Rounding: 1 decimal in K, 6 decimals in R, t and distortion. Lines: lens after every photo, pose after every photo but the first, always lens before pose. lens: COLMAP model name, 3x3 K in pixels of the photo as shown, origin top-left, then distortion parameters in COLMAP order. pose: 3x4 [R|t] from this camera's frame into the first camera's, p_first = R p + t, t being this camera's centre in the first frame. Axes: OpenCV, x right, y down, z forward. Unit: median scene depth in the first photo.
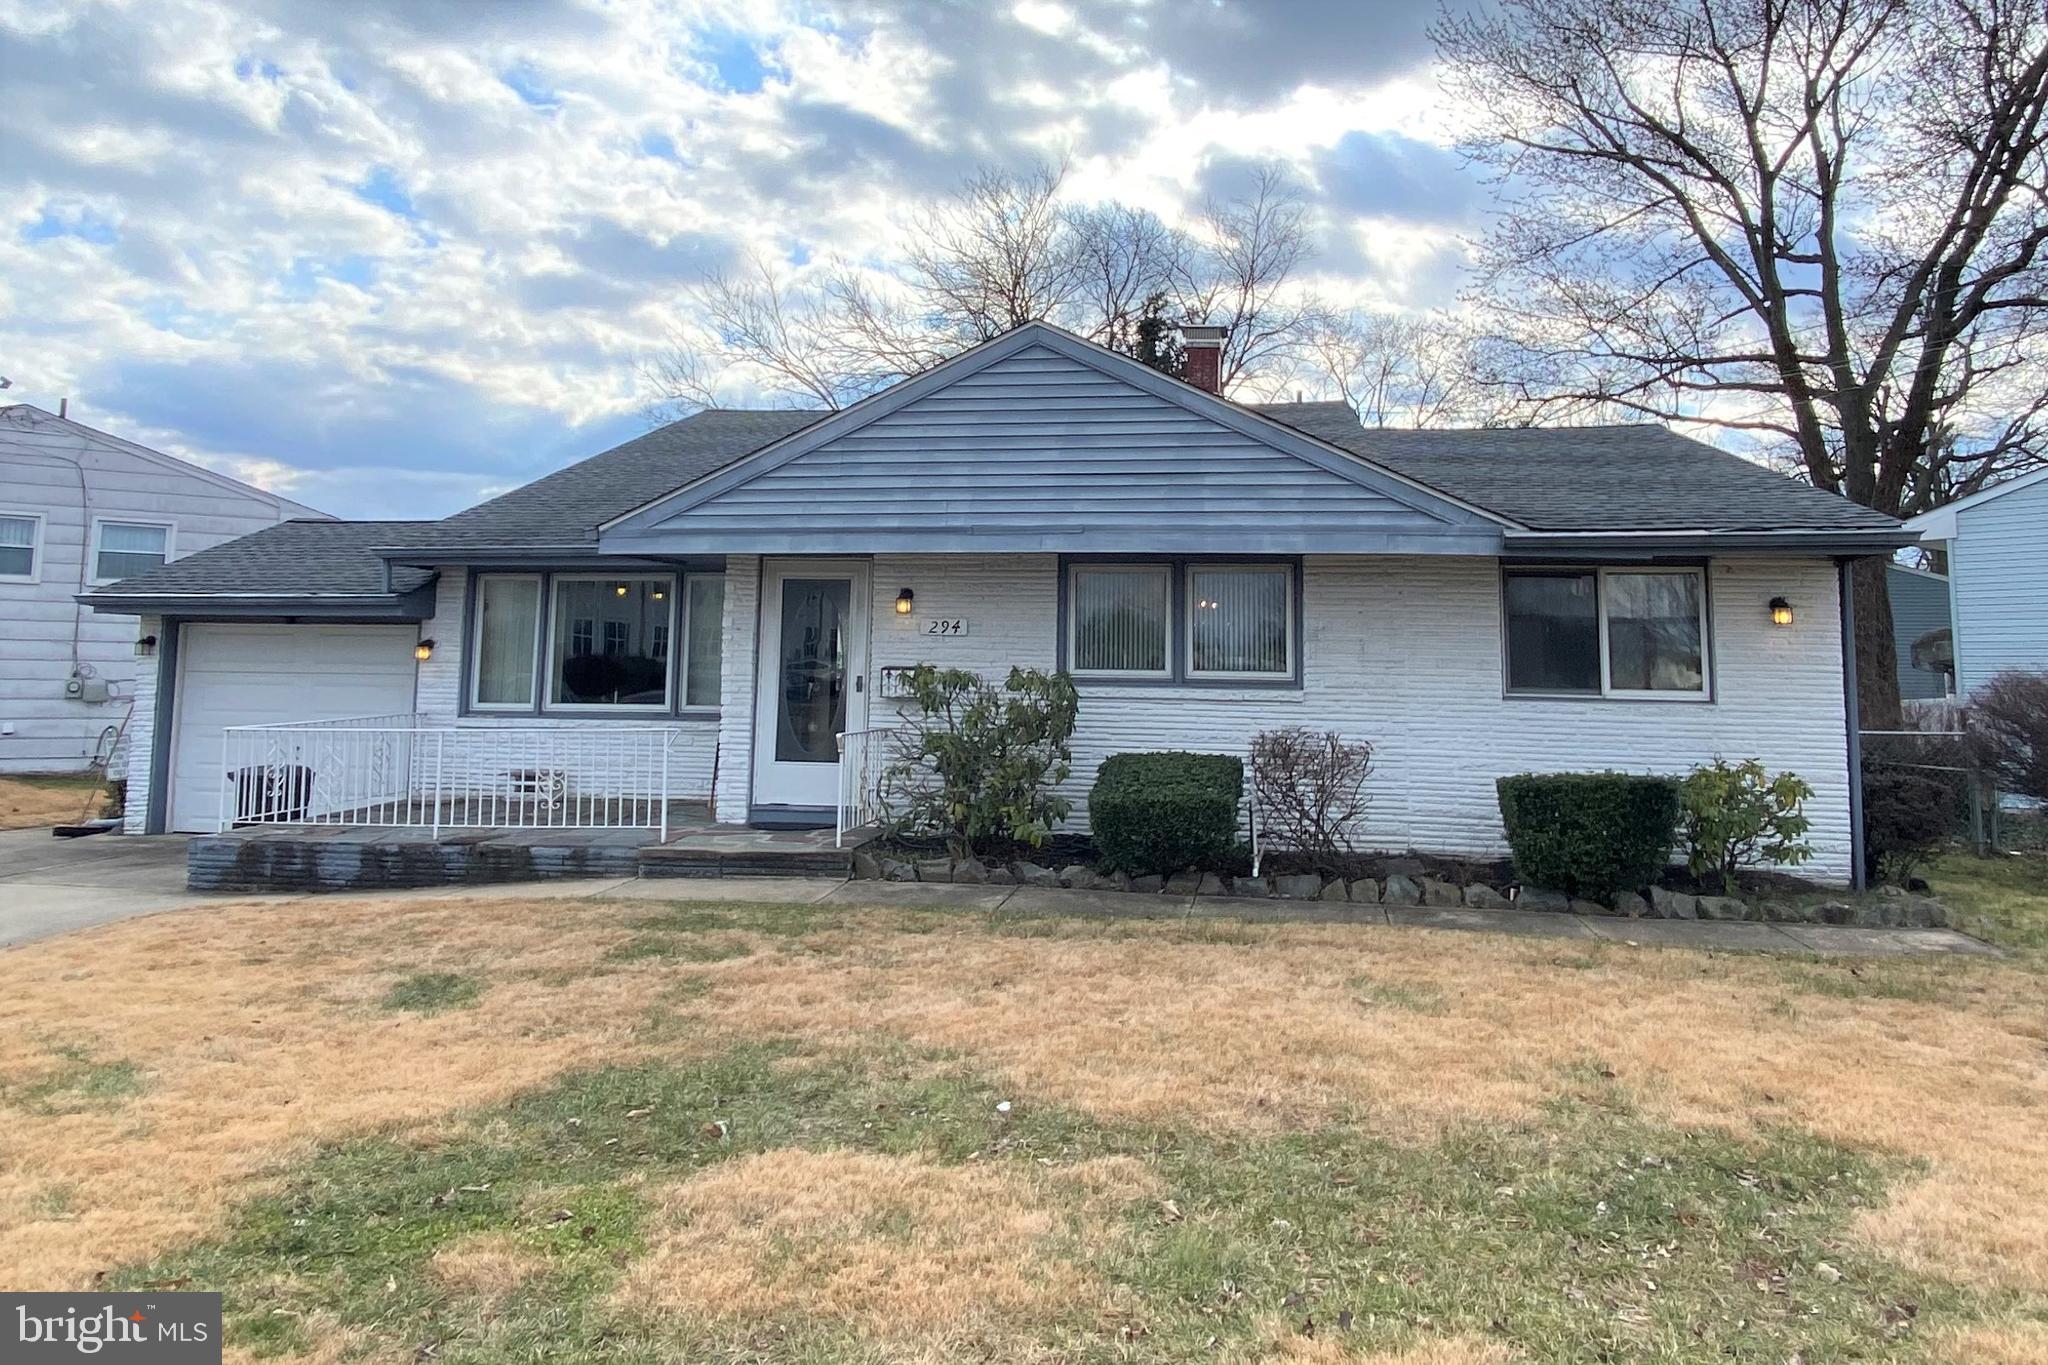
lens RADIAL K [[1402.1, 0, 1015.6], [0, 1402.1, 505.8], [0, 0, 1]] dist [0.027565, -0.007639]
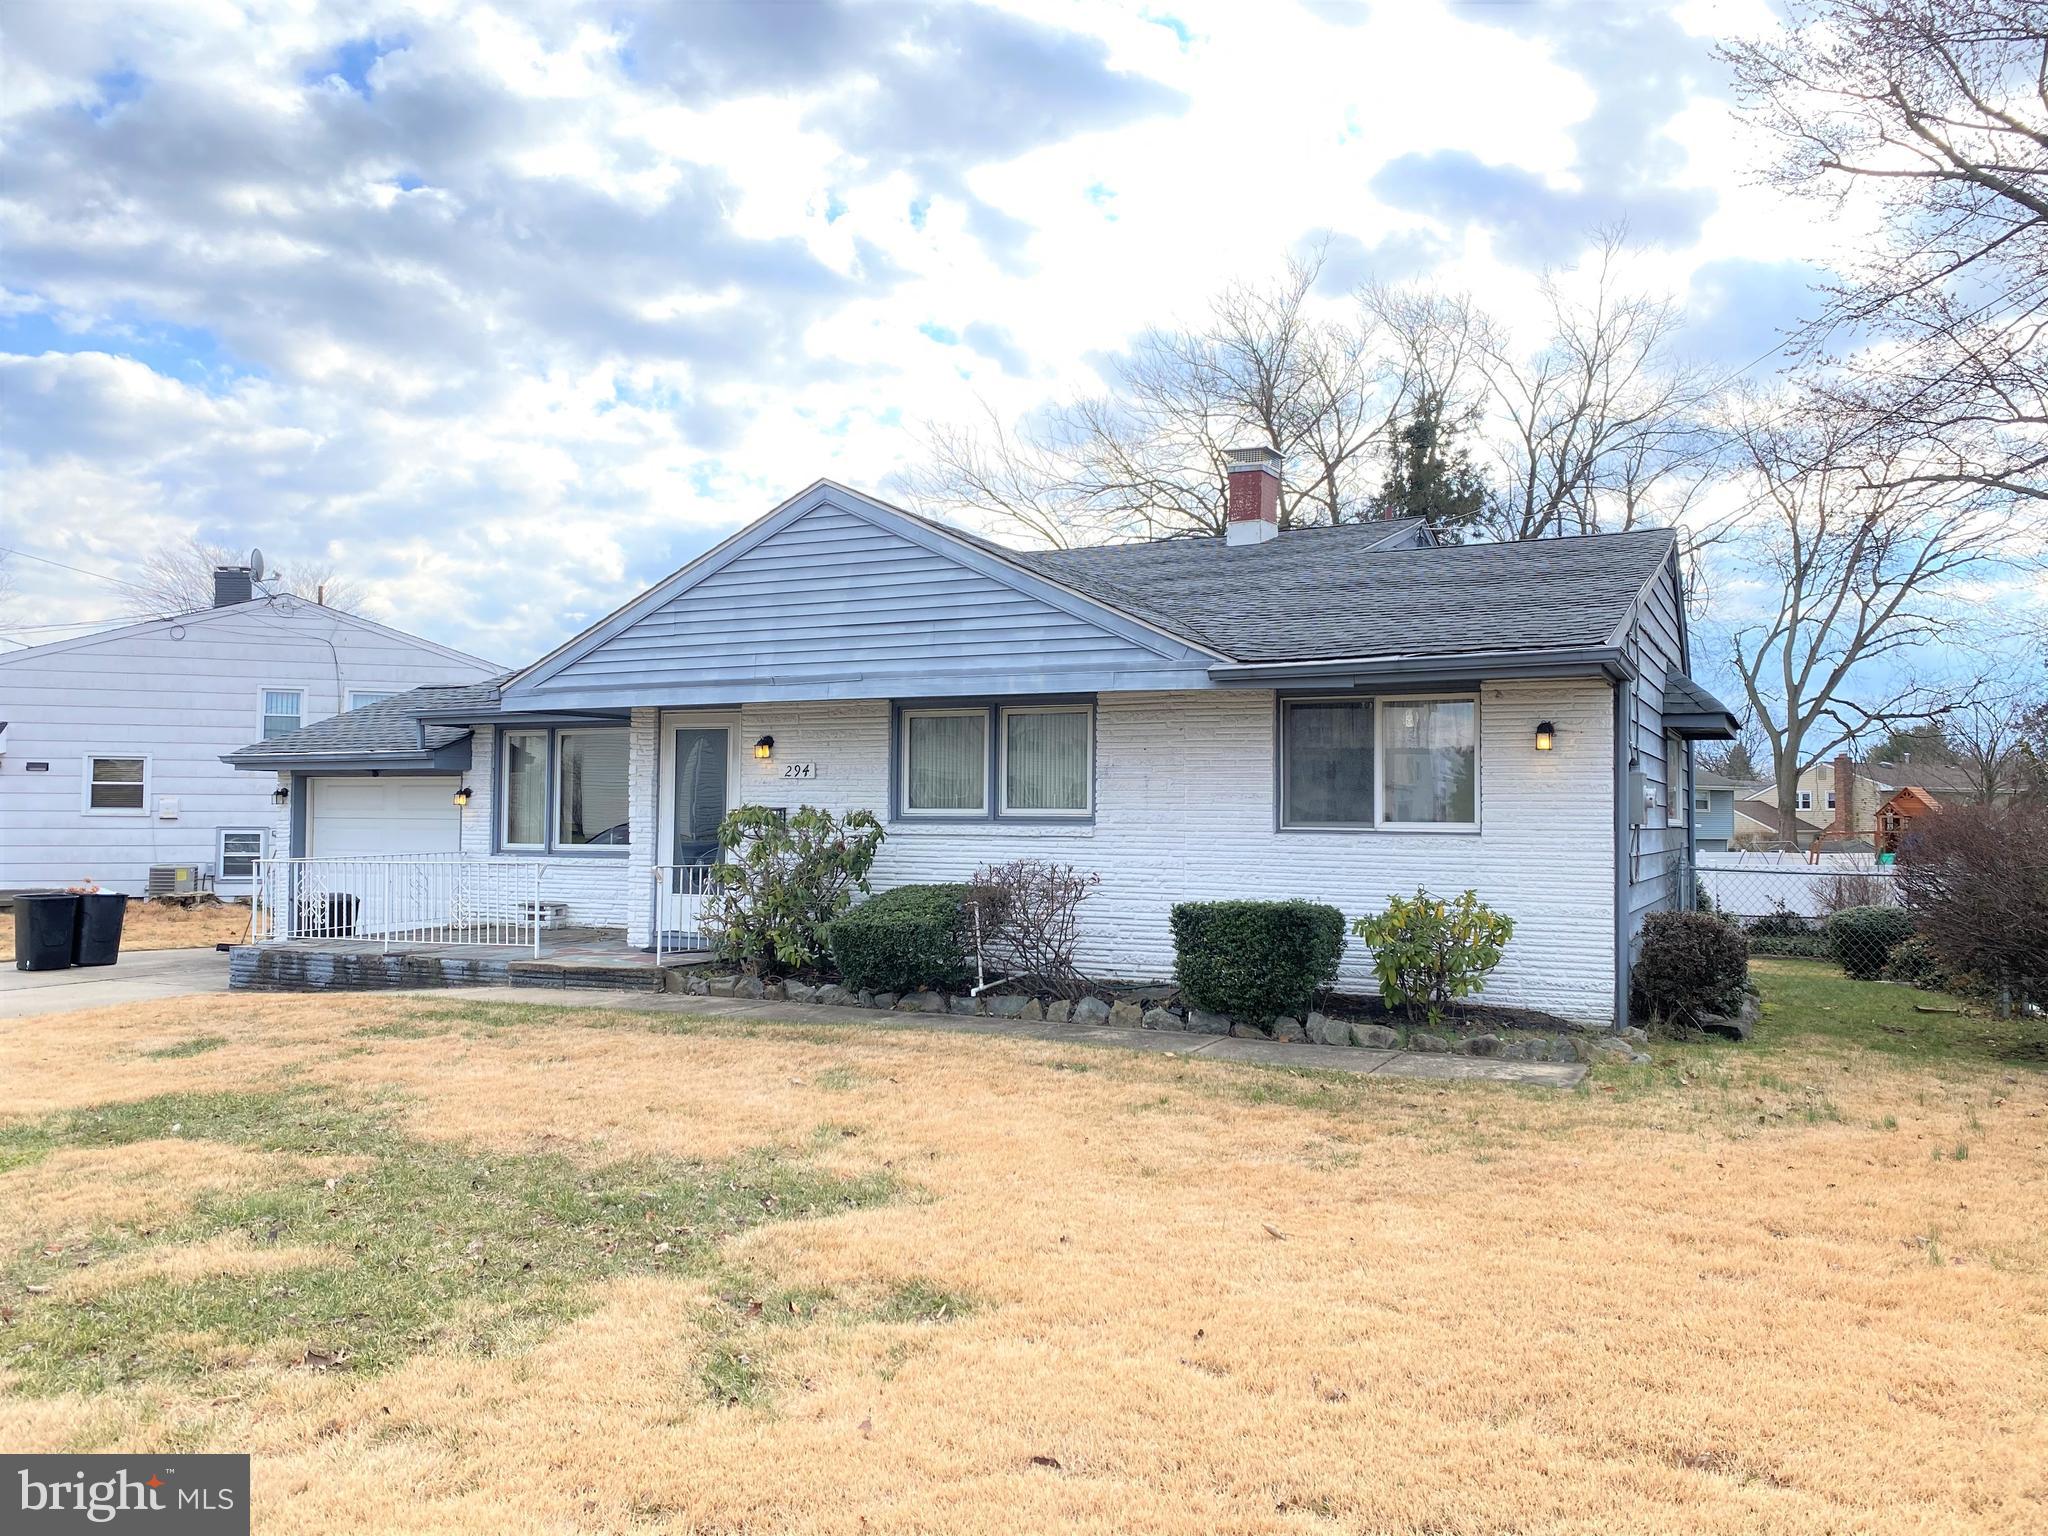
lens RADIAL K [[1558.2, 0, 1021.3], [0, 1558.2, 764.5], [0, 0, 1]] dist [-0.010782, 0.023054]
pose [[0.953933, -0.017953, -0.299481, 0.475332], [0.041485, 0.996512, 0.072403, 0.002568], [0.297137, -0.081492, 0.951351, -0.086527]]
